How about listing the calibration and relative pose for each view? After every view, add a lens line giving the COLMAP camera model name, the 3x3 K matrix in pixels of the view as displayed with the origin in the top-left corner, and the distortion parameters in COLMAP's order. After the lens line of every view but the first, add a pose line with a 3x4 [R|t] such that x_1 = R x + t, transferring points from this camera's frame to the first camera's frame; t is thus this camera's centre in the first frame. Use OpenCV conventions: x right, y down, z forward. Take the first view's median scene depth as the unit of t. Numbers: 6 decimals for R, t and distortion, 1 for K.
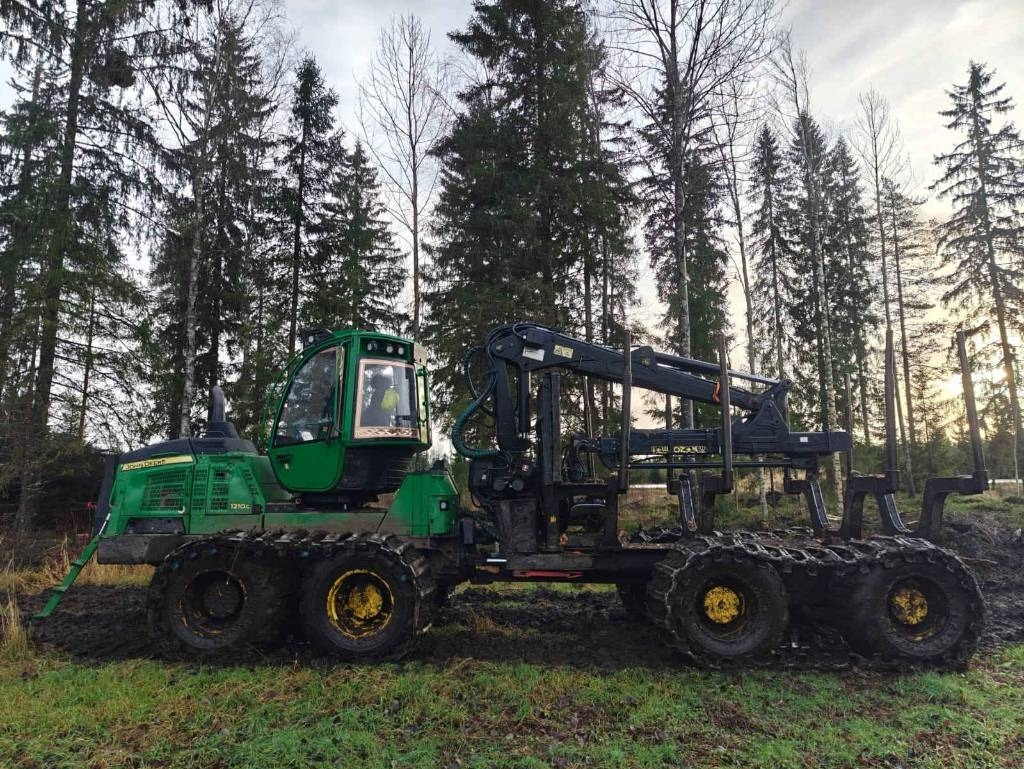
lens RADIAL K [[763.1, 0, 511.8], [0, 763.1, 402.3], [0, 0, 1]] dist [-0.002304, -0.005848]
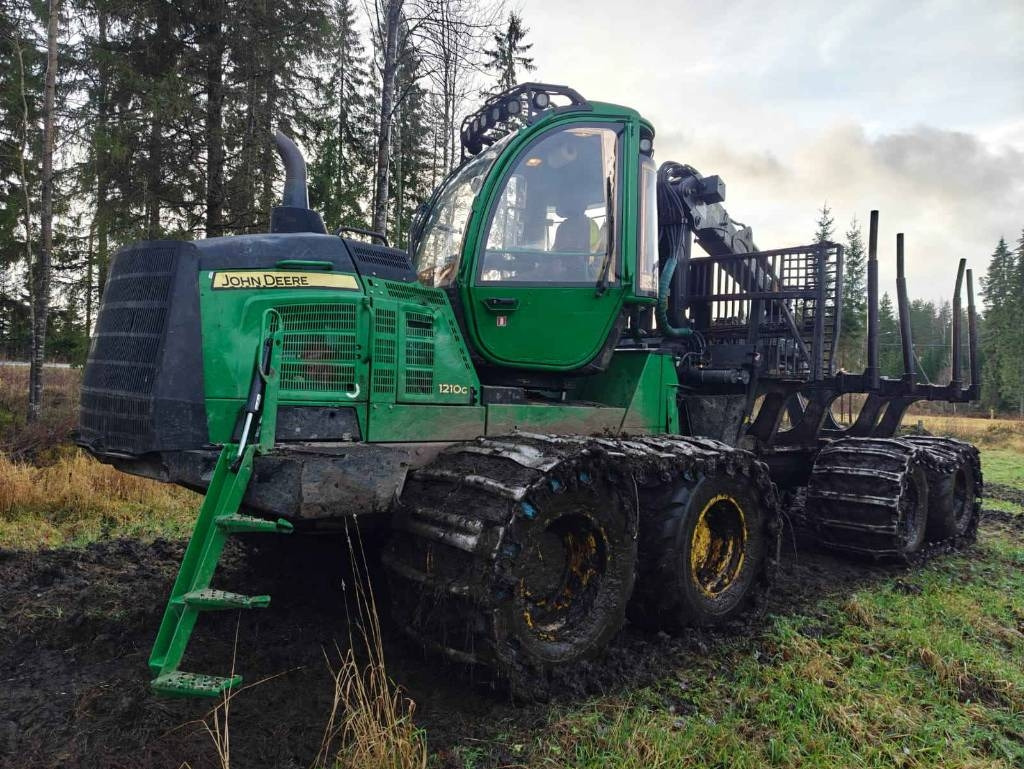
lens RADIAL K [[763.1, 0, 511.8], [0, 763.1, 402.3], [0, 0, 1]] dist [-0.002304, -0.005848]
pose [[0.673513, 0.031172, 0.738517, -0.698500], [-0.130005, 0.988532, 0.076837, 0.097972], [-0.727653, -0.147762, 0.669842, 0.607418]]
